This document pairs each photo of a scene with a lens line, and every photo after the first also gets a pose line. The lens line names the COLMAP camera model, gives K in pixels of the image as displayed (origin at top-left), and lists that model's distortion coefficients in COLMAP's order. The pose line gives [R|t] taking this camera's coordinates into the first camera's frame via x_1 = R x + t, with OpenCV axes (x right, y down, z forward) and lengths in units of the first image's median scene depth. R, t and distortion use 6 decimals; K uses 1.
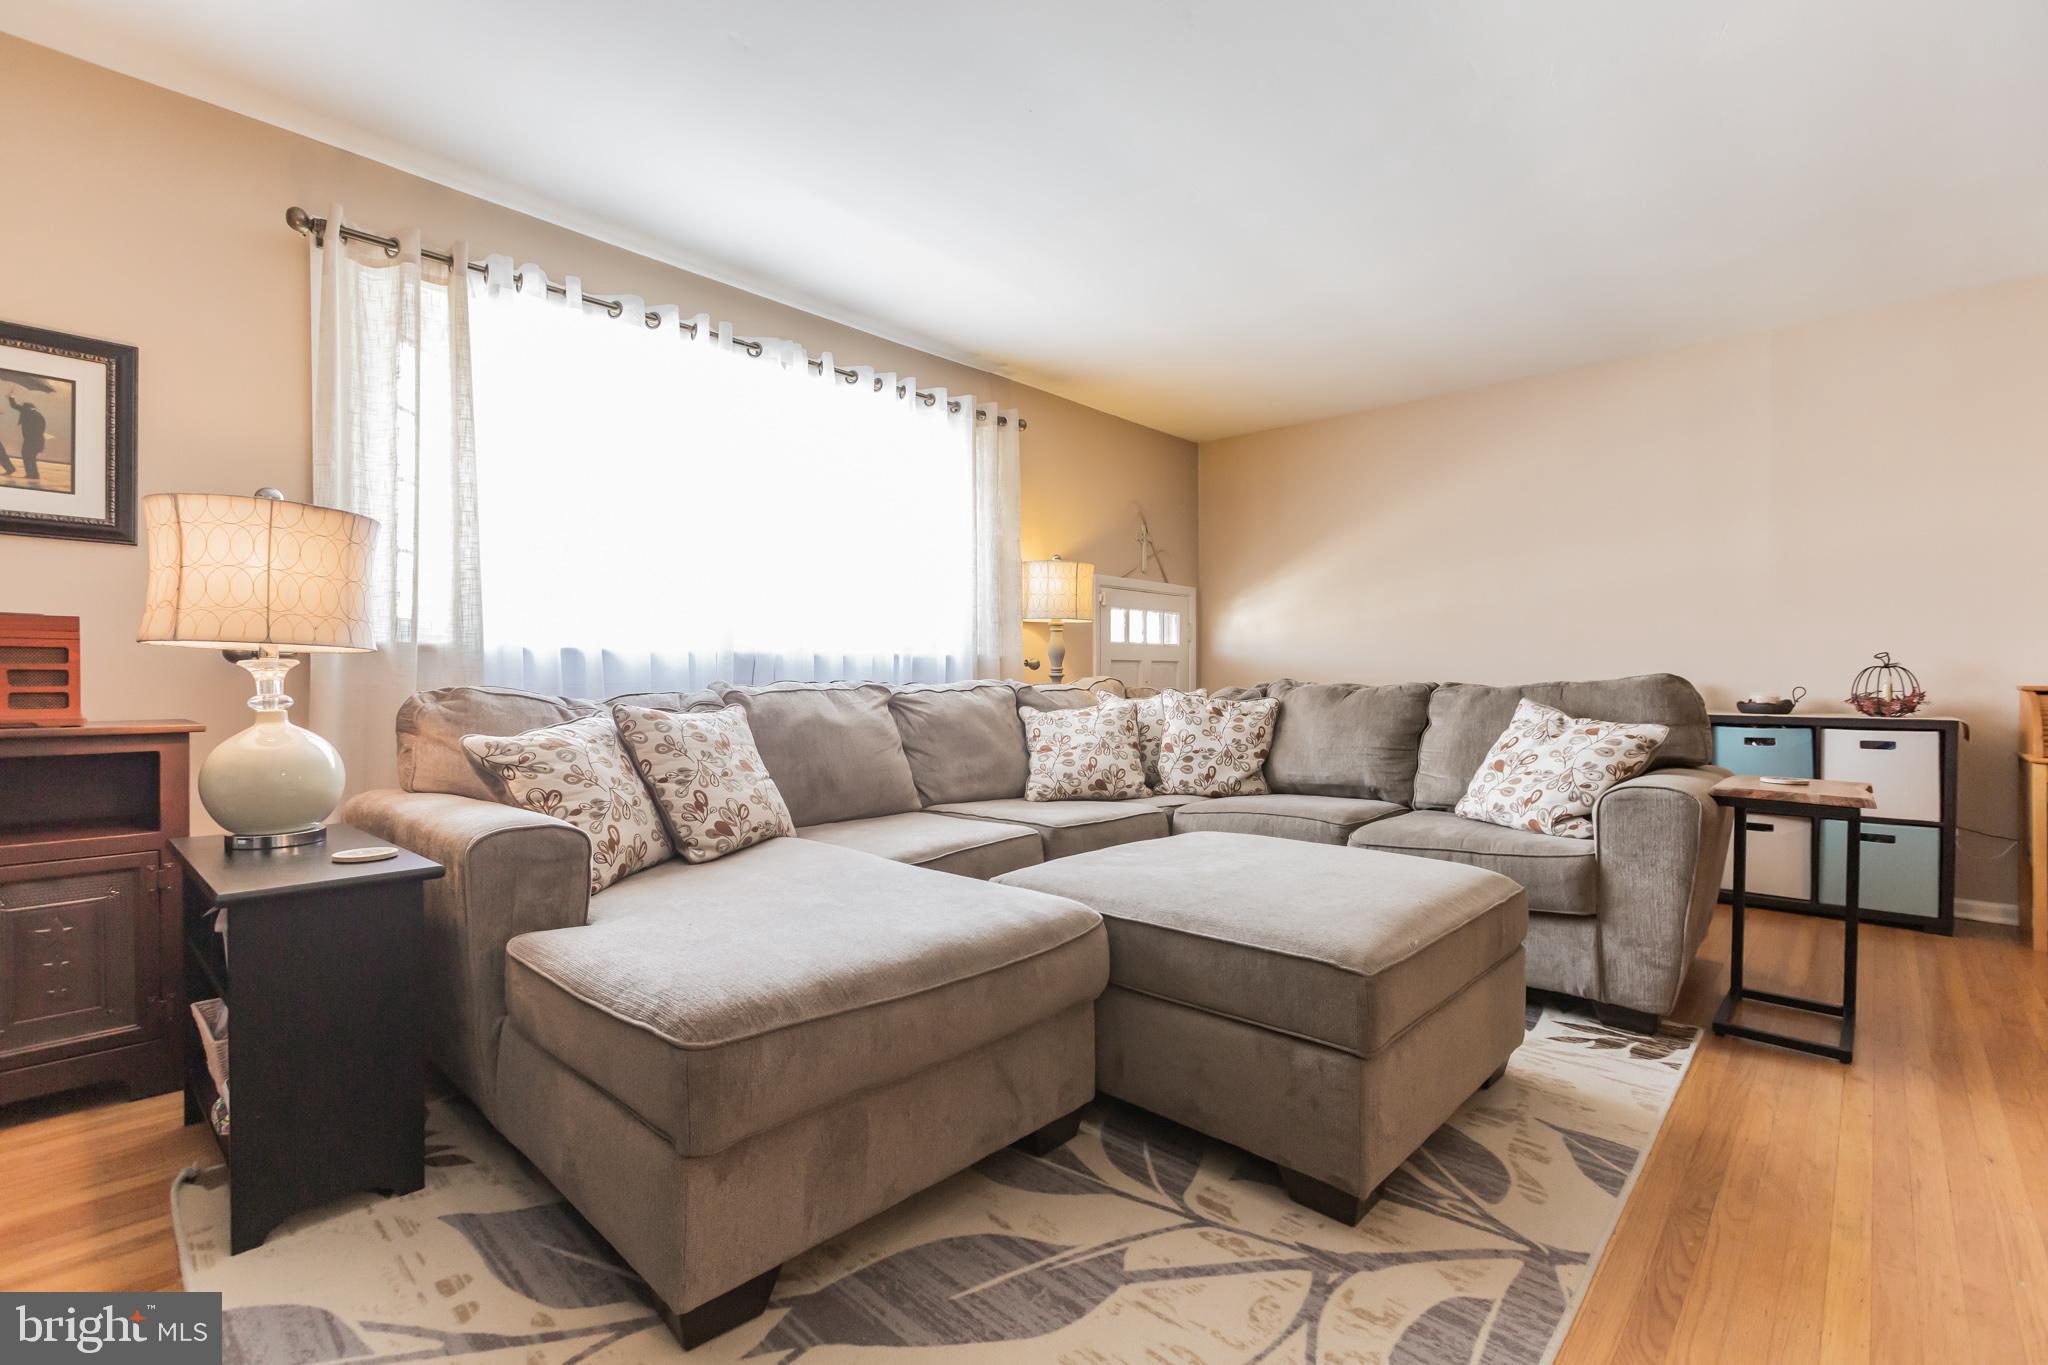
lens RADIAL K [[913.1, 0, 1031.2], [0, 913.1, 683.8], [0, 0, 1]] dist [0.001080, -0.000495]
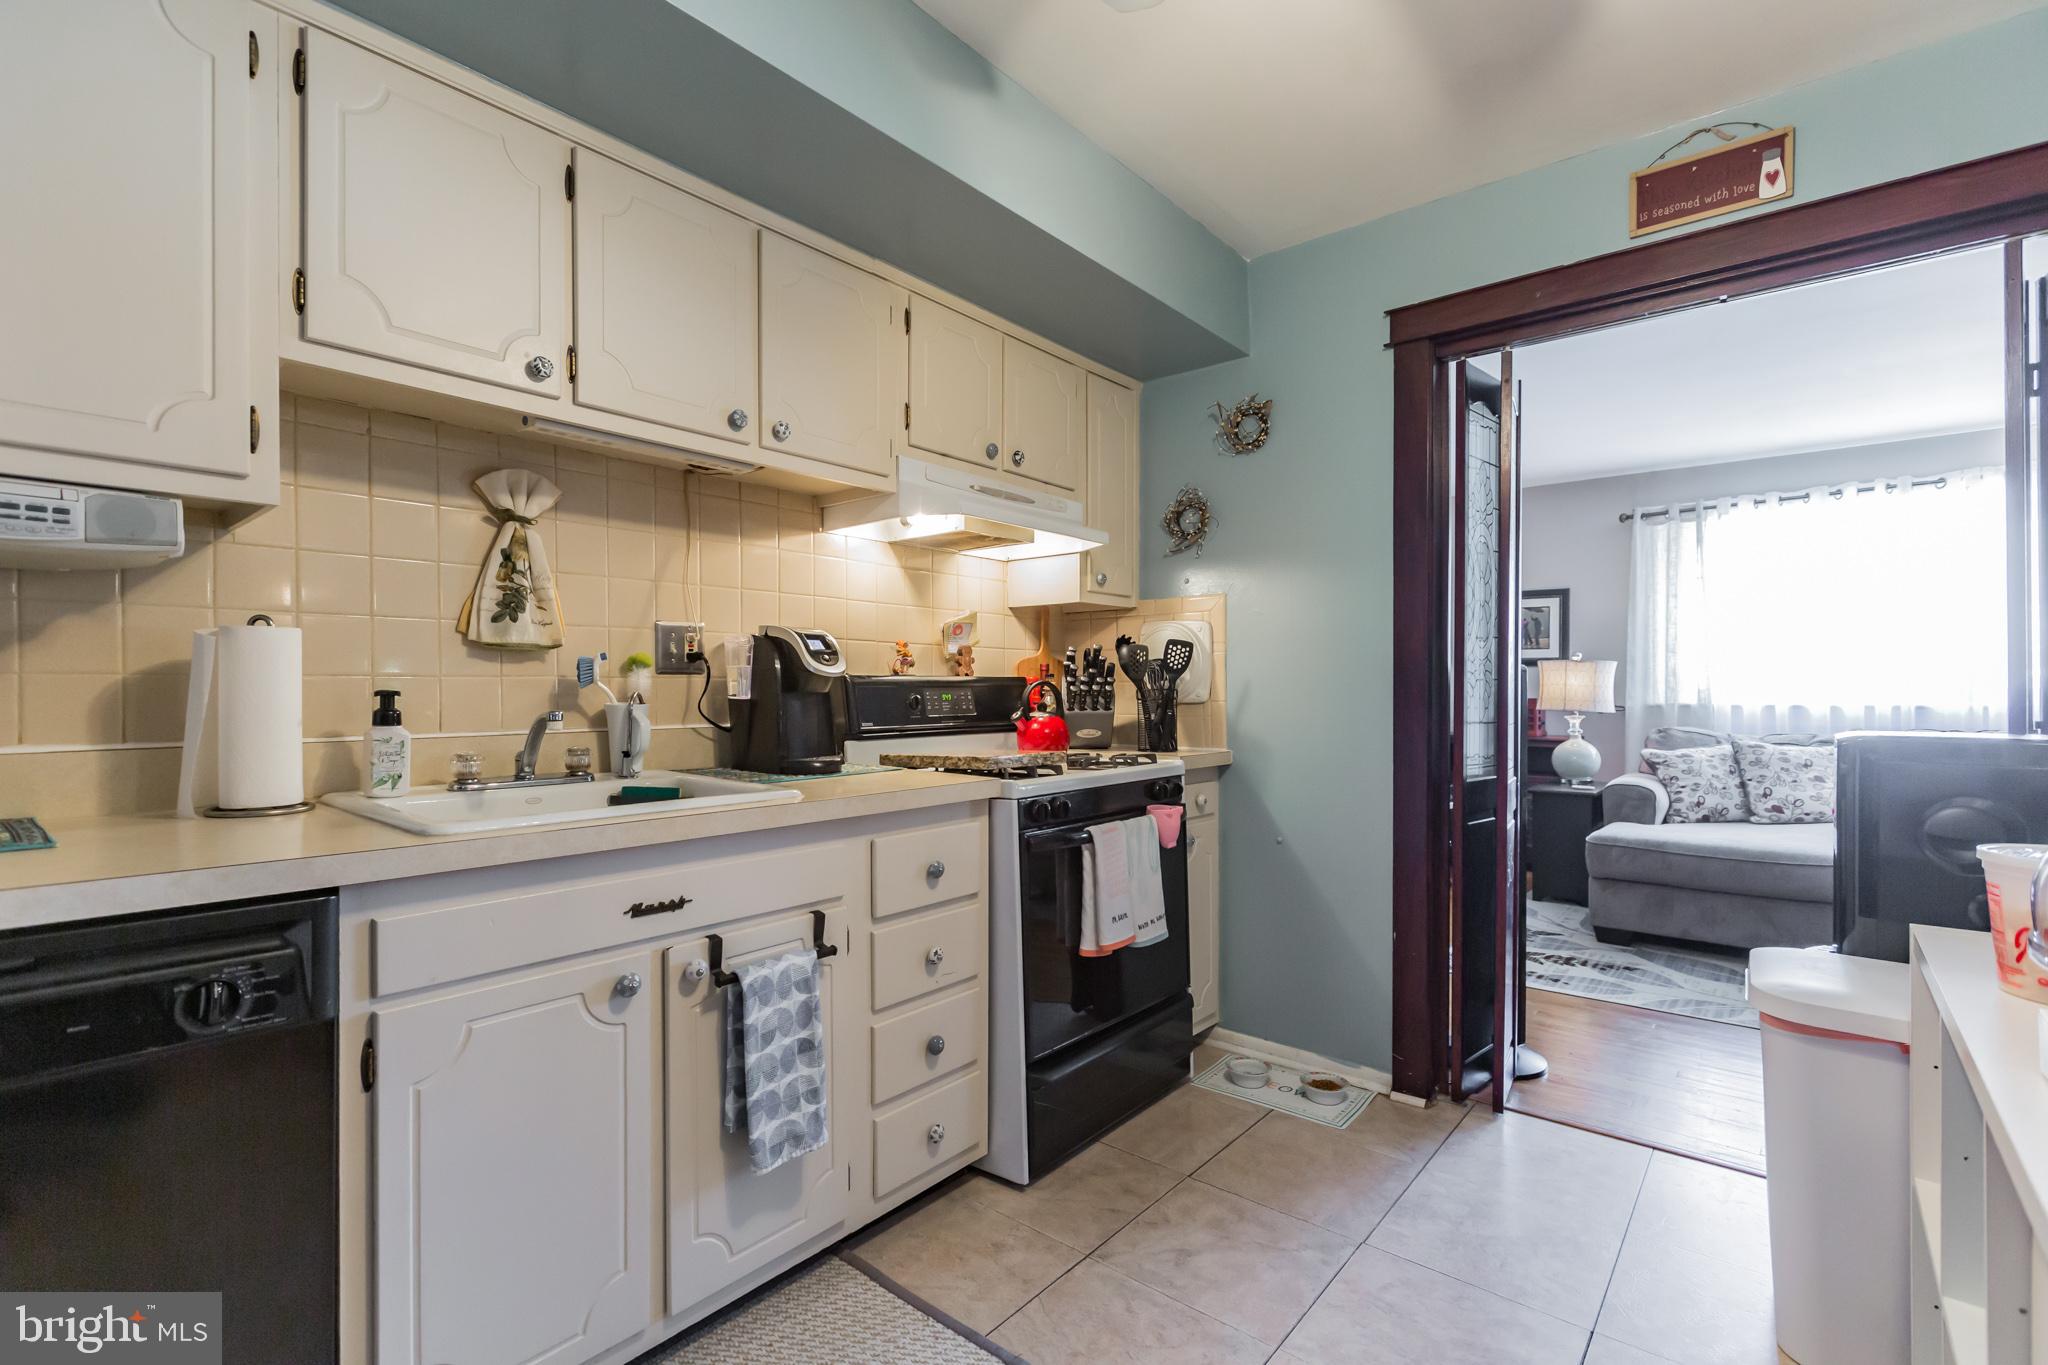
lens RADIAL K [[913.1, 0, 1020.0], [0, 913.1, 691.0], [0, 0, 1]] dist [0.001080, -0.000495]
pose [[0.051315, -0.004091, -0.998674, 1.153876], [-0.006454, 0.999969, -0.004428, -0.050155], [0.998662, 0.006673, 0.051287, -0.505995]]
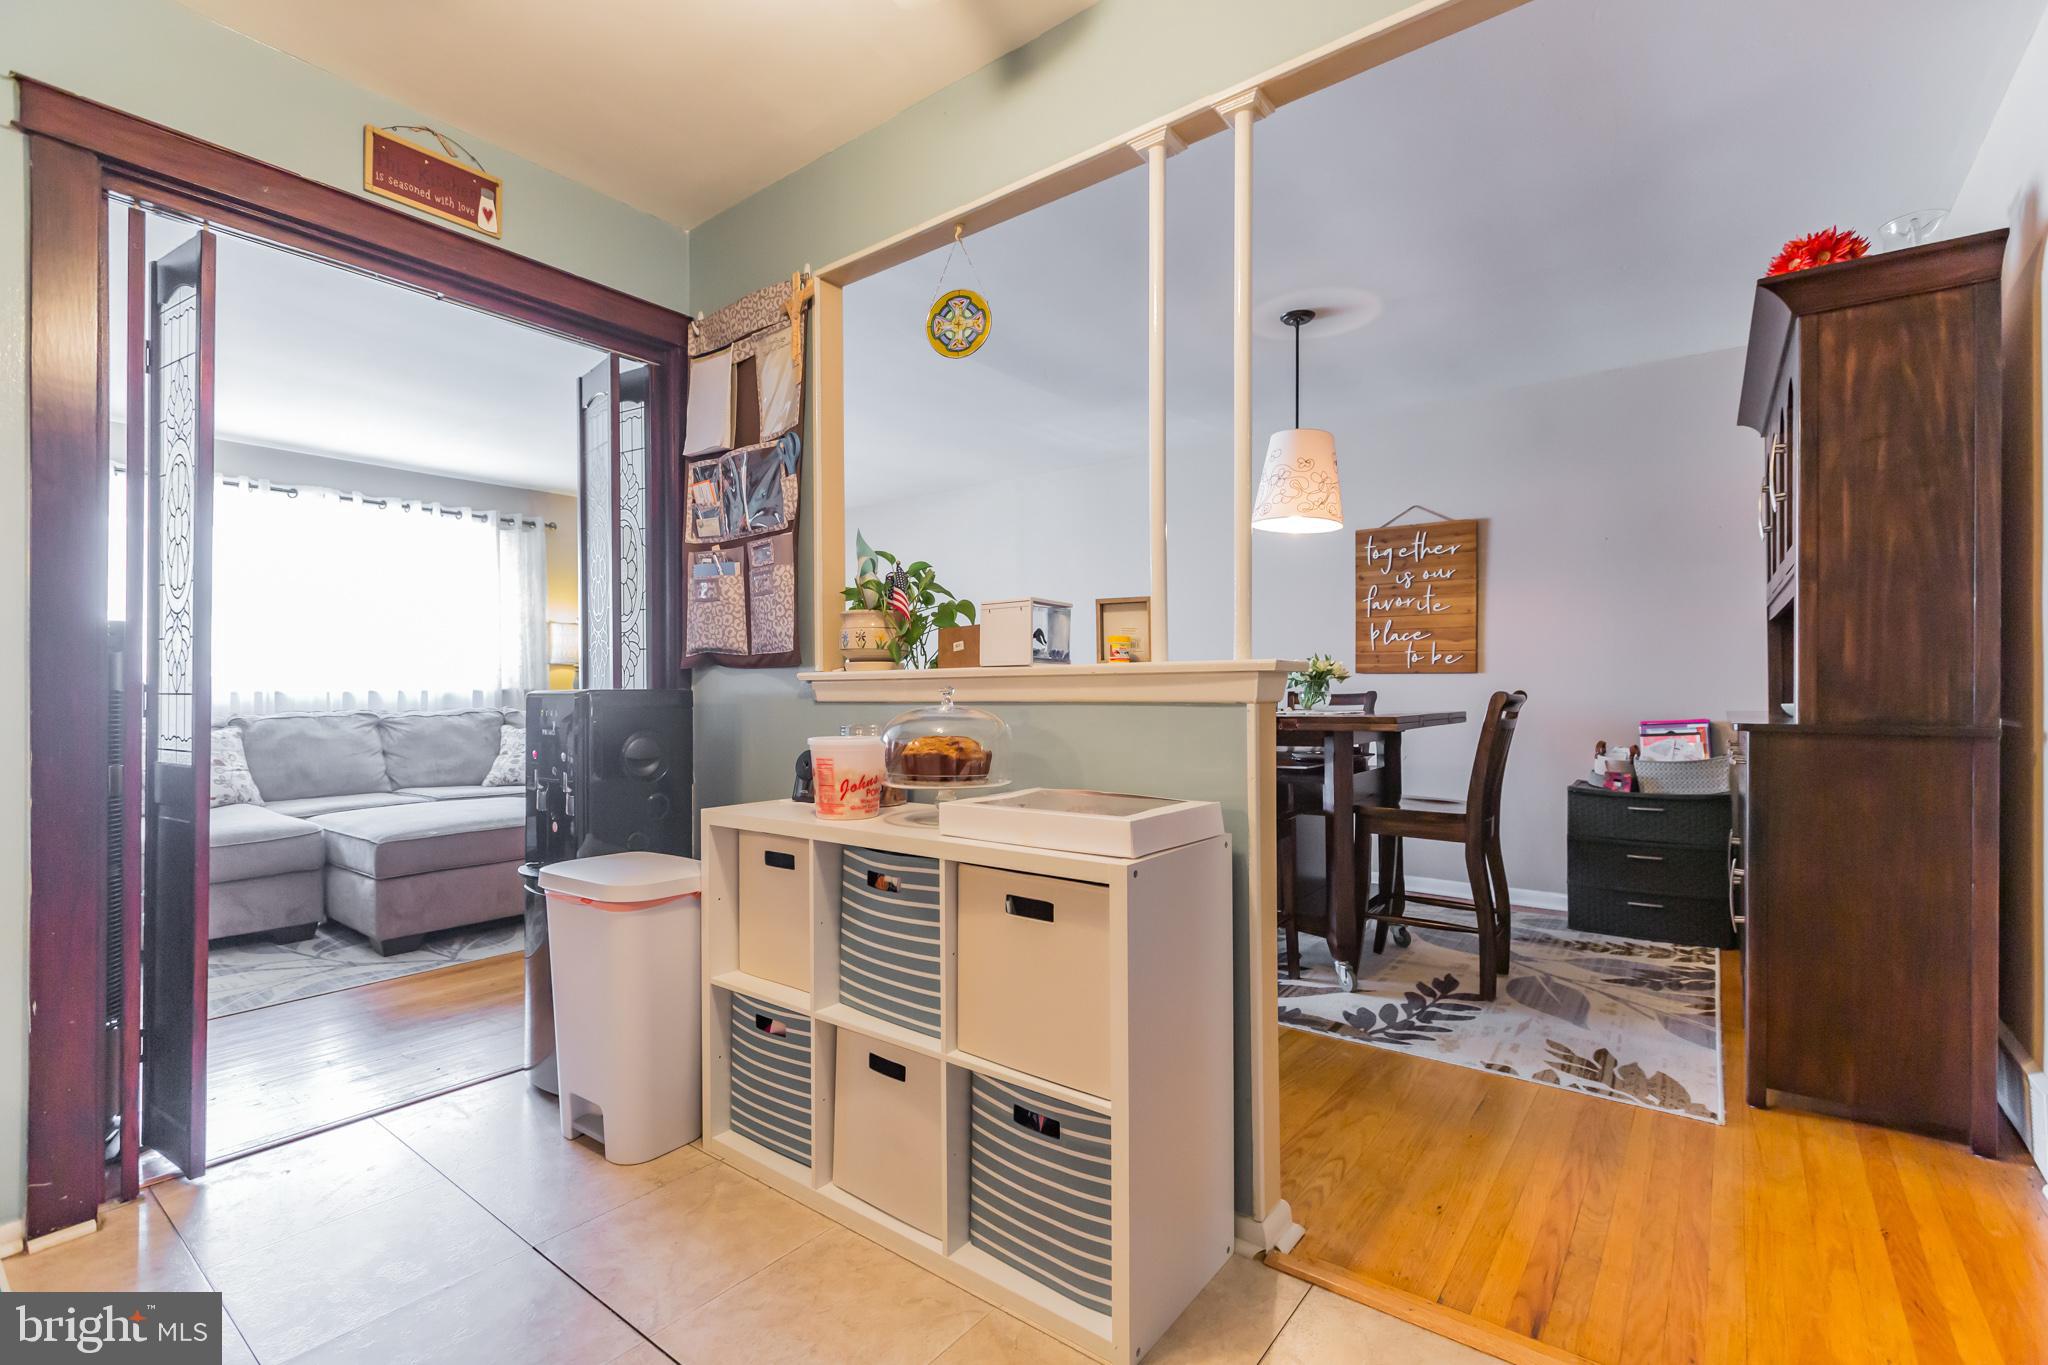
lens RADIAL K [[913.1, 0, 1012.1], [0, 913.1, 695.8], [0, 0, 1]] dist [0.001080, -0.000495]
pose [[0.996529, -0.007382, 0.082912, 0.900519], [0.007411, 0.999973, -0.000047, -0.021795], [-0.082910, 0.000662, 0.996557, -0.725186]]
